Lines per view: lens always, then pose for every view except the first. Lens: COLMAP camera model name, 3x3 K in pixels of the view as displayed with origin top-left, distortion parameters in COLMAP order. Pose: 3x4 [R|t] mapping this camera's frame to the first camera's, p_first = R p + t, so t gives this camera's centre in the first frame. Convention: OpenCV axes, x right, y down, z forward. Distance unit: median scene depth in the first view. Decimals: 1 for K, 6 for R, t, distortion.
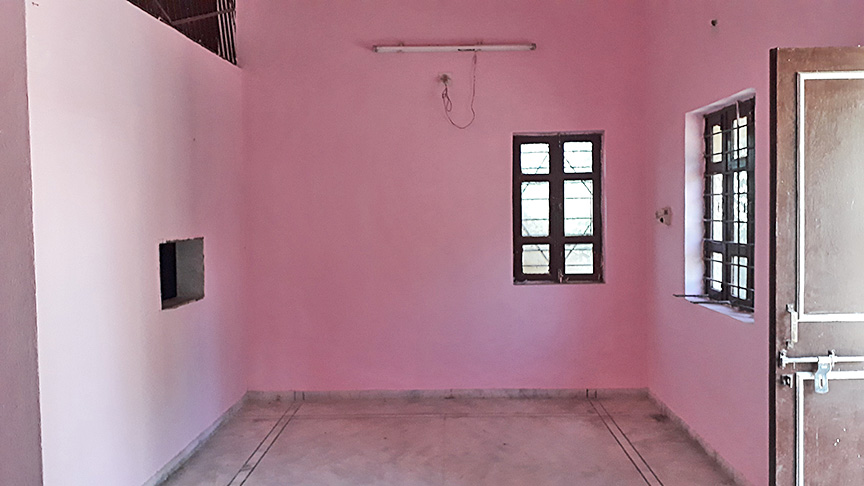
lens RADIAL K [[696.9, 0, 432.0], [0, 696.9, 243.0], [0, 0, 1]] dist [0.157091, -0.335142]
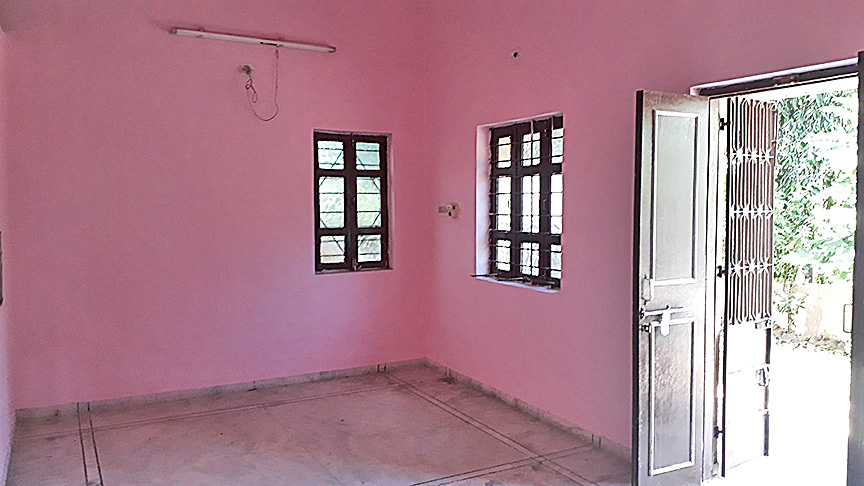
lens RADIAL K [[696.9, 0, 432.0], [0, 696.9, 243.0], [0, 0, 1]] dist [0.157091, -0.335142]
pose [[0.865261, -0.016228, 0.501060, -0.261226], [0.010907, 0.999849, 0.013548, 0.000553], [-0.501204, -0.006257, 0.865307, 0.000261]]
